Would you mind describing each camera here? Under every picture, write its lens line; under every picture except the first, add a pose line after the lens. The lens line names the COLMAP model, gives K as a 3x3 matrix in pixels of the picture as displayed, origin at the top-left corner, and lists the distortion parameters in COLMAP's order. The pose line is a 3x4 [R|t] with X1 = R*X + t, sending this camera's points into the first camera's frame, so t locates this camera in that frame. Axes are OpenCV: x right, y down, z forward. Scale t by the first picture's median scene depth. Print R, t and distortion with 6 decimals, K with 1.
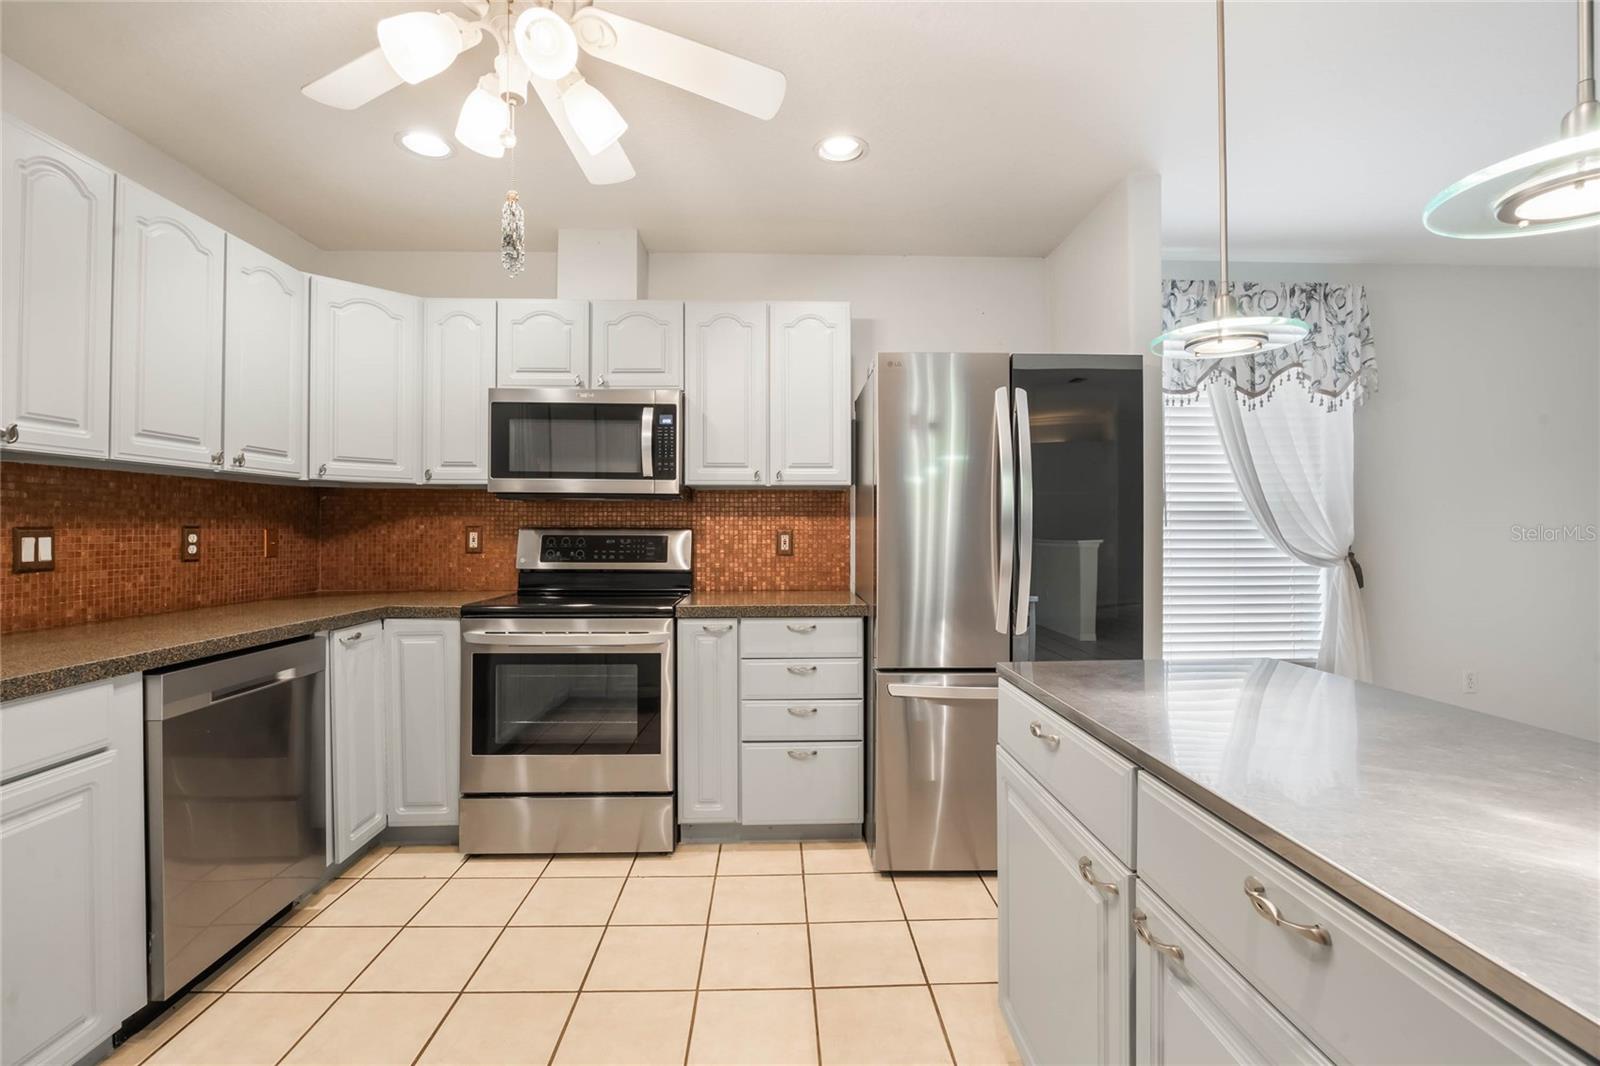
lens RADIAL K [[711.0, 0, 792.0], [0, 711.0, 527.4], [0, 0, 1]] dist [-0.010780, -0.000298]
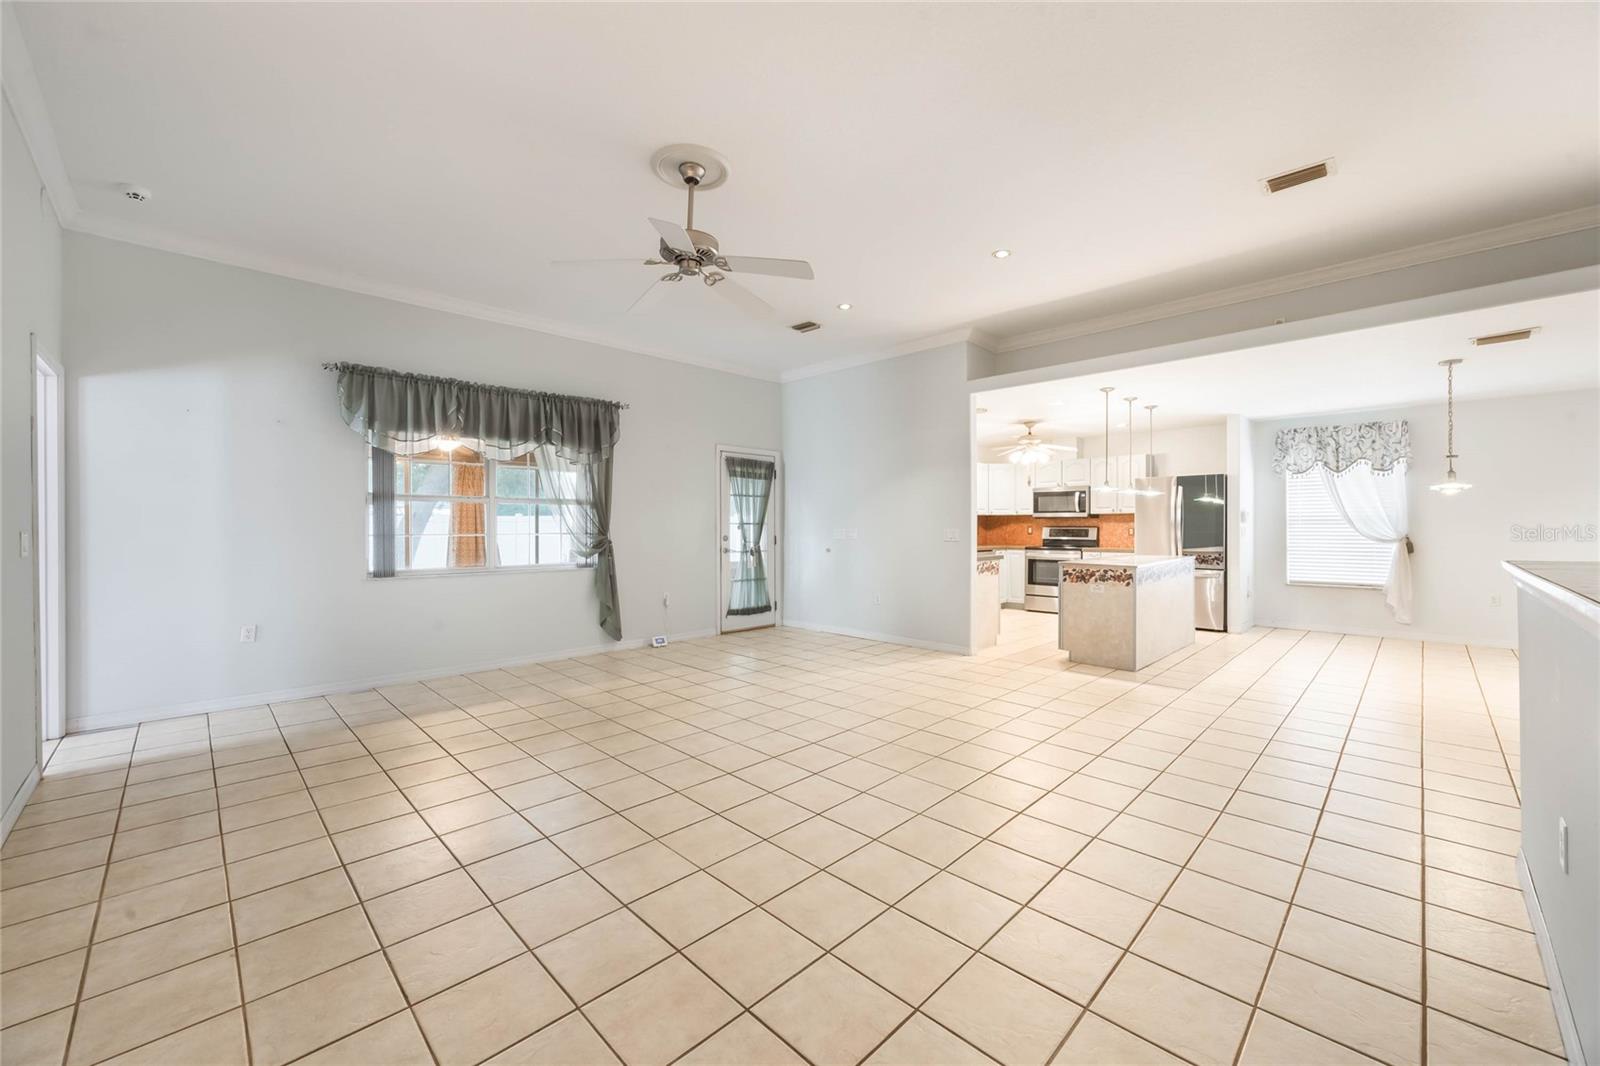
lens RADIAL K [[619.4, 0, 793.5], [0, 619.4, 527.1], [0, 0, 1]] dist [0.001814, 0.000199]
pose [[0.684921, -0.000533, -0.728617, 1.052845], [0.003590, 0.999990, 0.002643, -0.010285], [0.728609, -0.004426, 0.684916, -2.083953]]
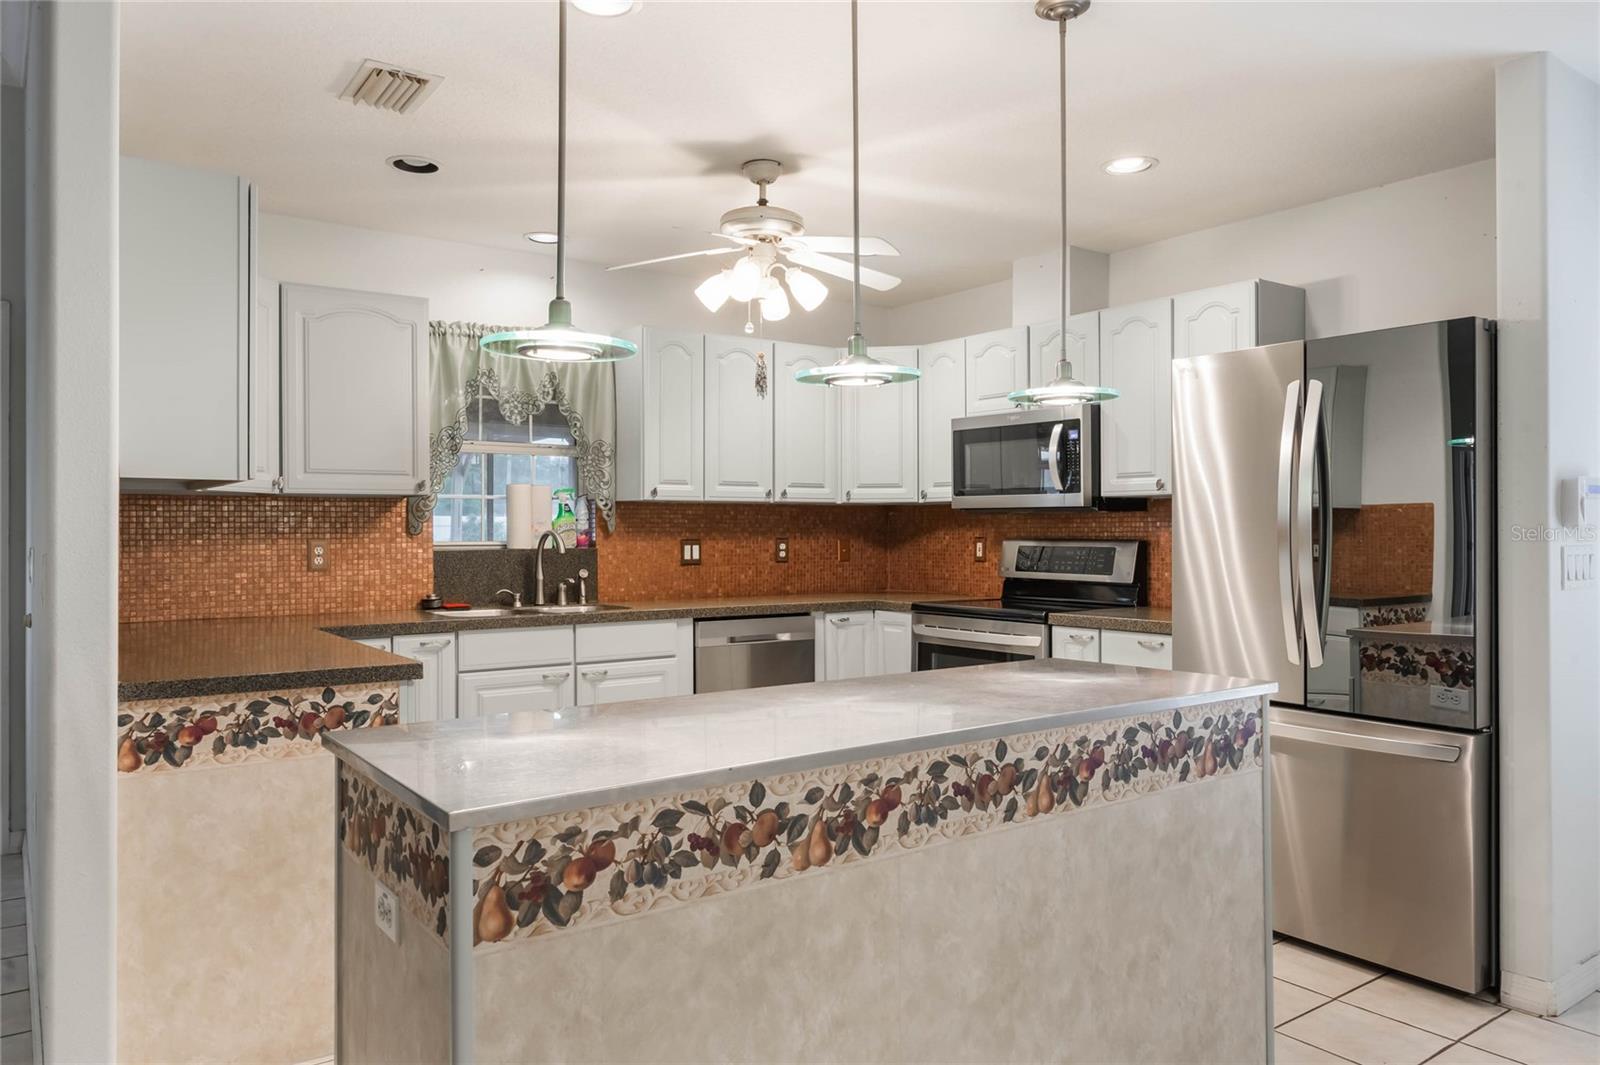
lens RADIAL K [[1087.6, 0, 800.0], [0, 1087.6, 532.5], [0, 0, 1]] dist [-0.000850, 0.001520]
pose [[0.572852, -0.002072, -0.819656, 0.890409], [0.003363, 0.999994, -0.000178, -0.011144], [0.819652, -0.002655, 0.572856, -0.223505]]
